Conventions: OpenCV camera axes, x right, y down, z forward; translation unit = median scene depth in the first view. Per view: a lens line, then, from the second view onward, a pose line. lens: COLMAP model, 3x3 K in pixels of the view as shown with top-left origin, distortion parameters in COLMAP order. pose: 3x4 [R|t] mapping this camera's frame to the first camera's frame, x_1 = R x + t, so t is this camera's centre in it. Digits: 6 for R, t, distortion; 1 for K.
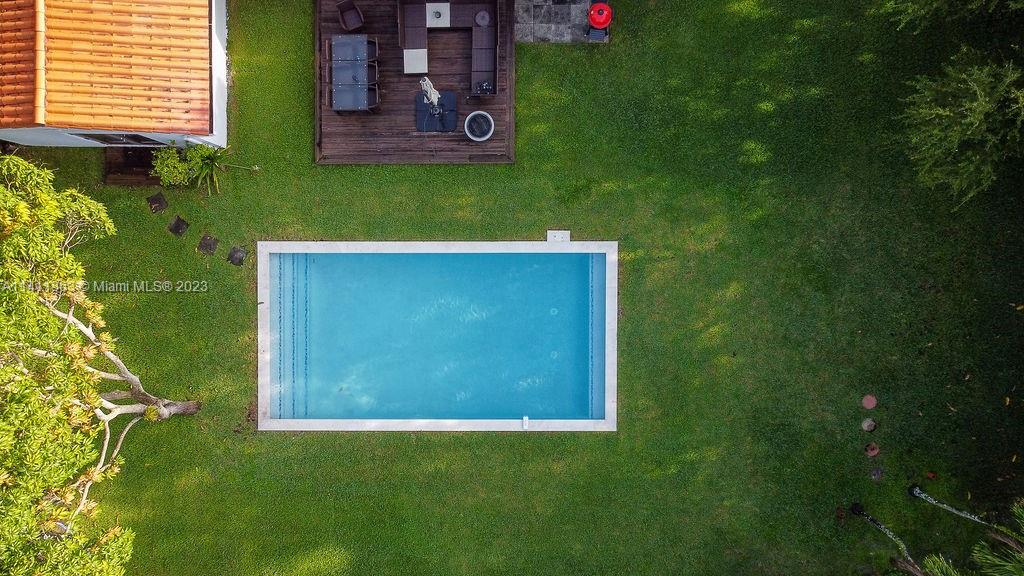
lens RADIAL K [[757.1, 0, 512.0], [0, 757.1, 288.0], [0, 0, 1]] dist [0.001551, 0.012069]
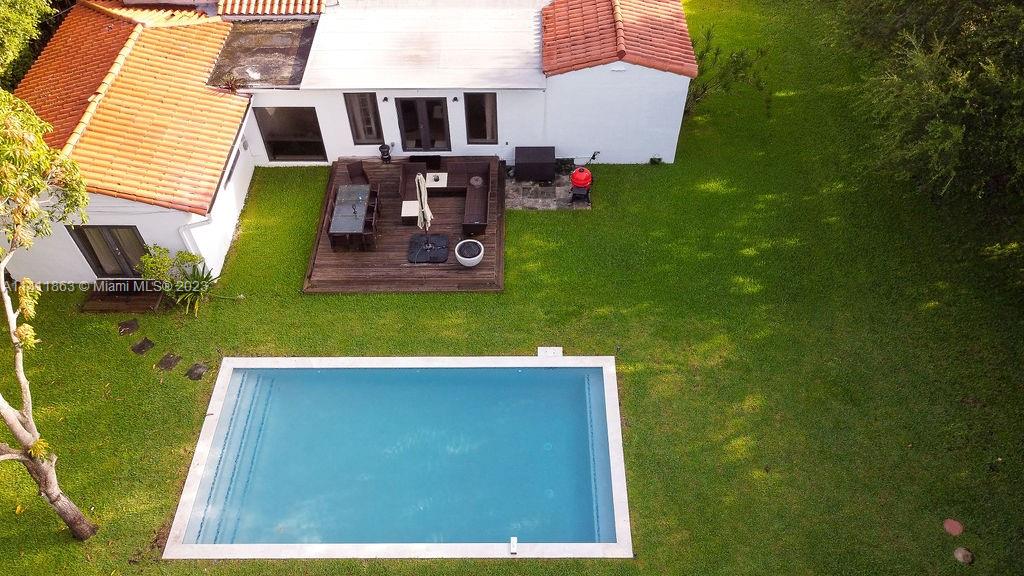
lens RADIAL K [[757.1, 0, 512.0], [0, 757.1, 288.0], [0, 0, 1]] dist [0.001551, 0.012069]
pose [[0.999984, 0.005236, -0.002188, 0.016516], [-0.005412, 0.764050, -0.645134, 0.469364], [-0.001707, 0.645135, 0.764067, 0.241958]]
